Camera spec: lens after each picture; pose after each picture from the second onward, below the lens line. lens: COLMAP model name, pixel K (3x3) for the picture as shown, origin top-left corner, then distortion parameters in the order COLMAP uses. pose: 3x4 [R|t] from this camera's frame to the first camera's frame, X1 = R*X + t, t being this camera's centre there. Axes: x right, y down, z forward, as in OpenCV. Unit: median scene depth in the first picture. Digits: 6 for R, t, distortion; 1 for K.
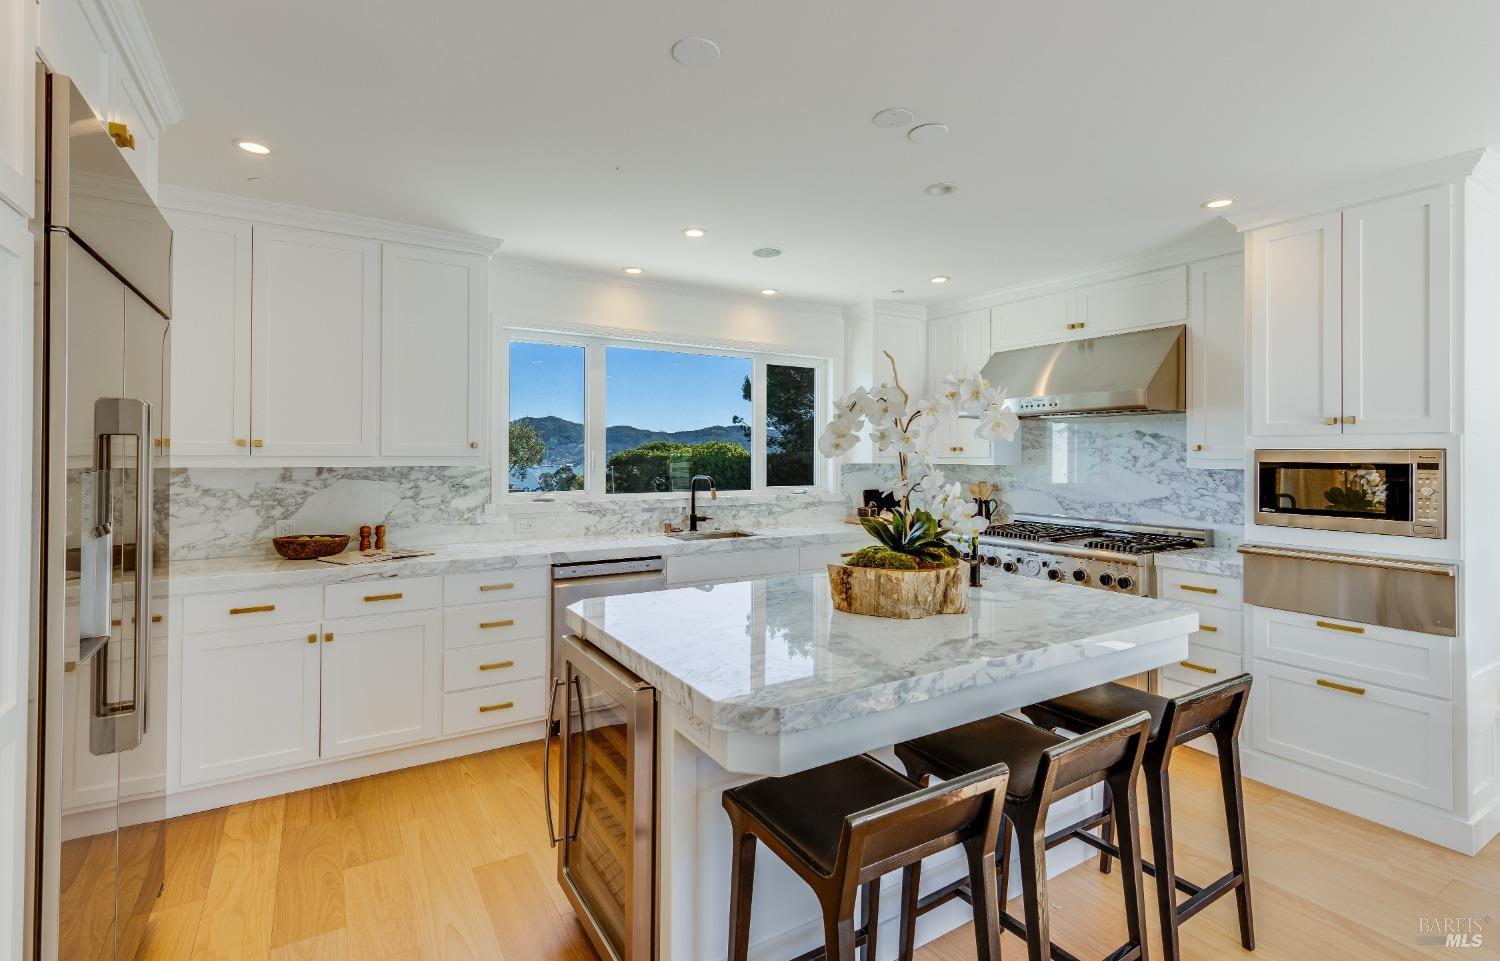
lens RADIAL K [[688.0, 0, 748.6], [0, 688.0, 450.3], [0, 0, 1]] dist [0.003575, 0.000378]
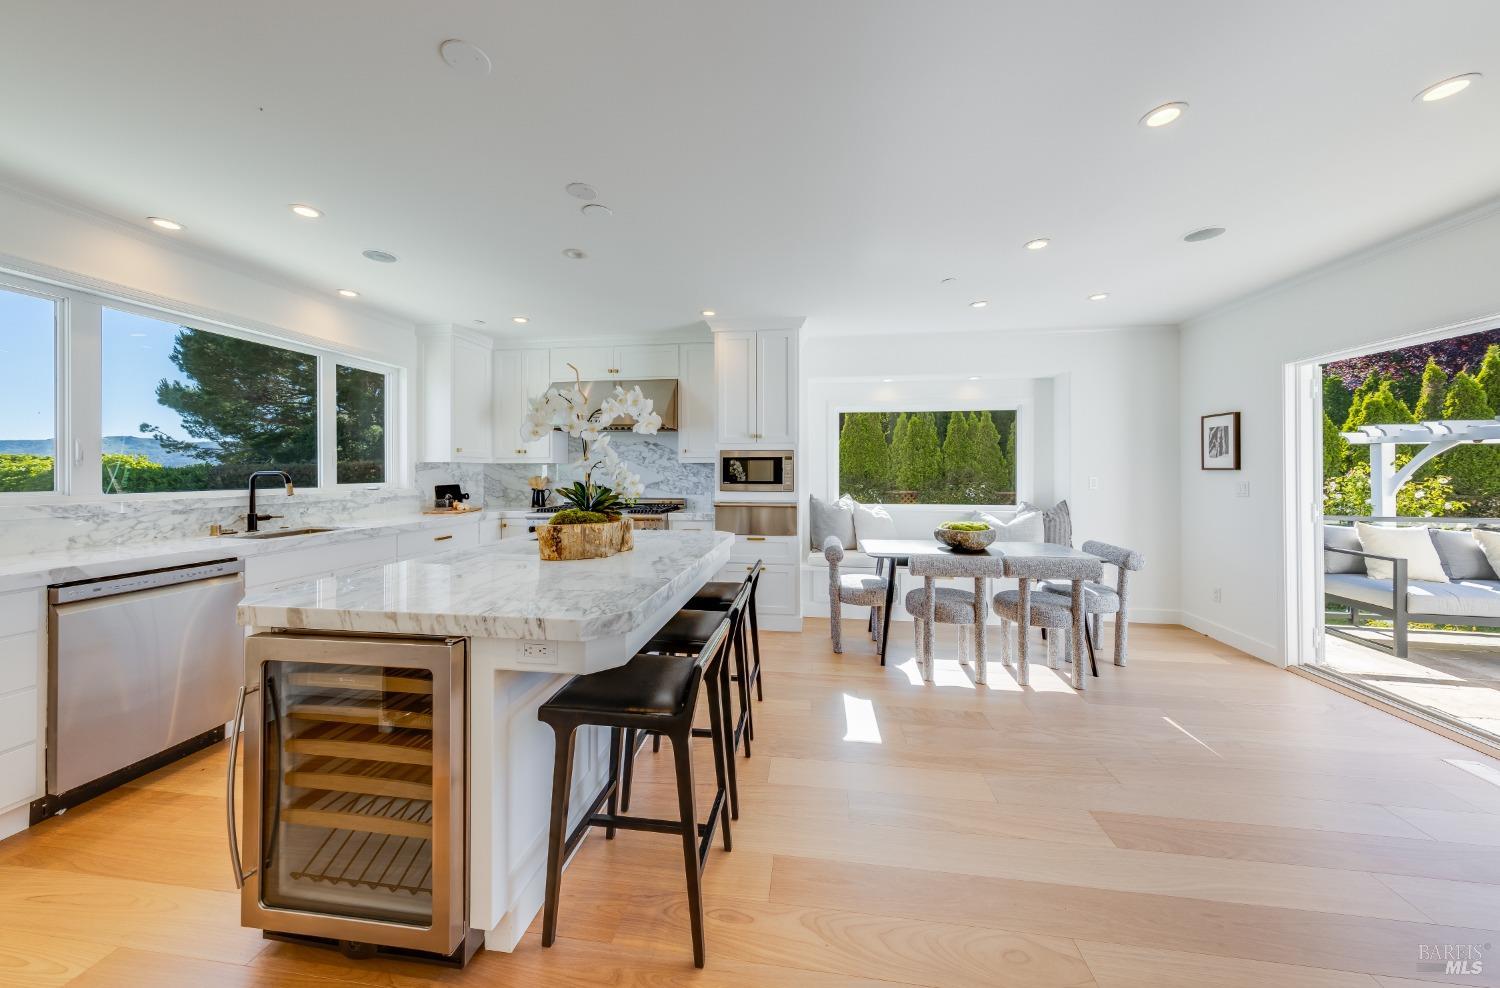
lens RADIAL K [[495.2, 0, 750.0], [0, 495.2, 468.3], [0, 0, 1]] dist [0.000738, 0.000018]
pose [[0.632636, -0.001518, 0.774448, -0.207199], [-0.001935, 0.999992, 0.003541, 0.034718], [-0.774447, -0.003739, 0.632627, 0.078877]]
